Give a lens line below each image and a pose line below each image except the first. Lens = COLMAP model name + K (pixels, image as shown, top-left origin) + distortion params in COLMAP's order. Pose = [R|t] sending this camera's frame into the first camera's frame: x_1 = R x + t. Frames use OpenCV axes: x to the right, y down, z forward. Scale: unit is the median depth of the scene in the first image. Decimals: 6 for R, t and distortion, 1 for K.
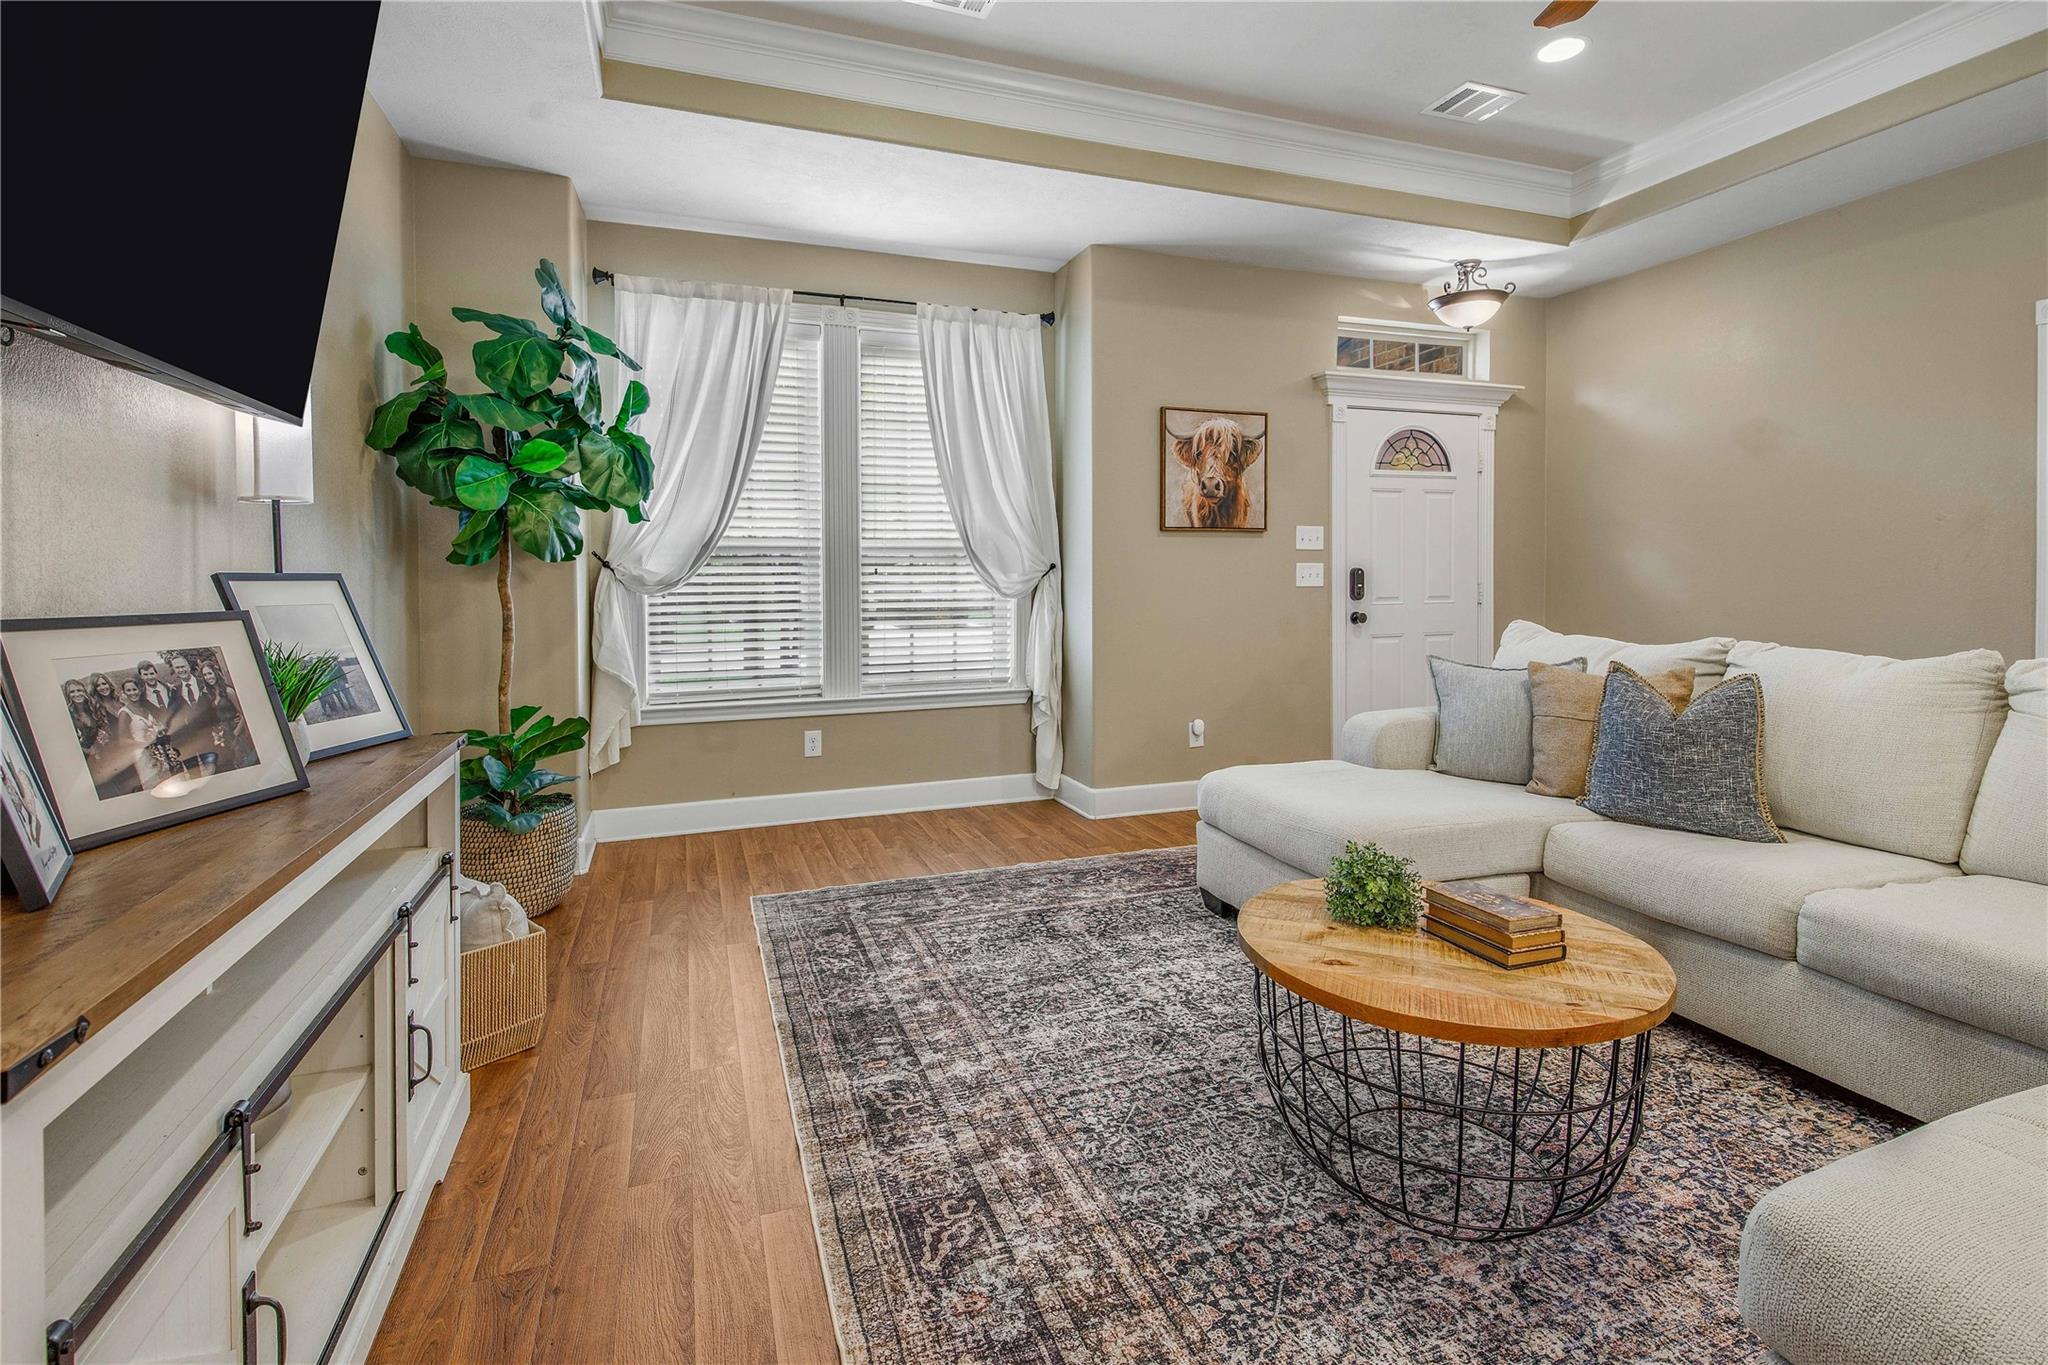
lens RADIAL K [[906.9, 0, 1015.7], [0, 906.9, 584.9], [0, 0, 1]] dist [0.005241, -0.000161]
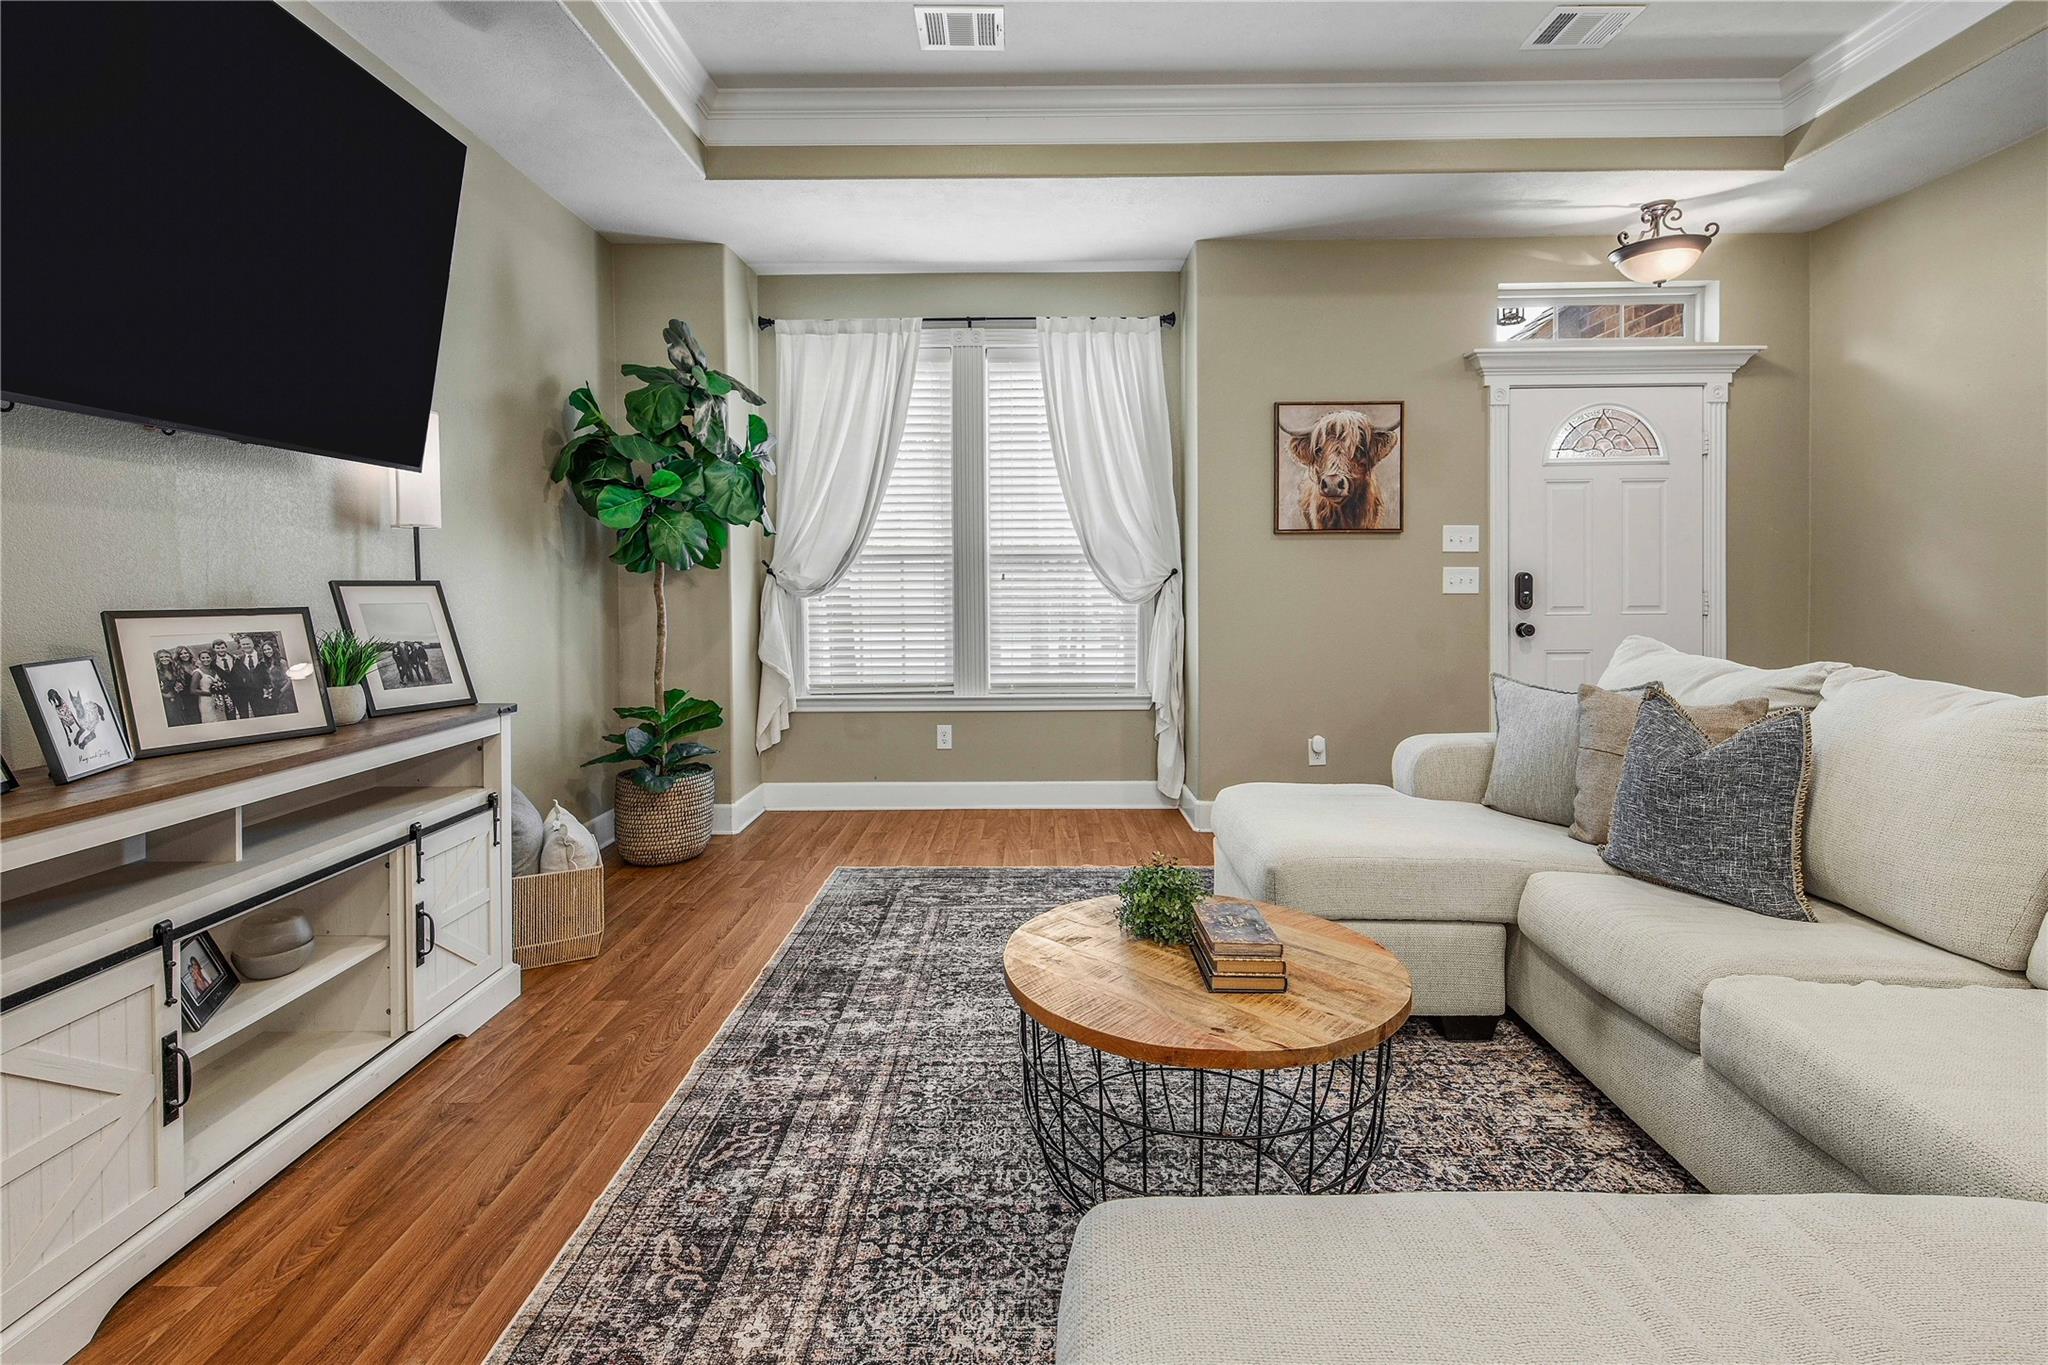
lens RADIAL K [[929.4, 0, 1026.6], [0, 929.4, 588.1], [0, 0, 1]] dist [0.003424, -0.000421]
pose [[0.937766, 0.003885, -0.347245, 0.355185], [-0.003832, 0.999992, 0.000838, -0.003894], [0.347246, 0.000545, 0.937774, 0.001329]]
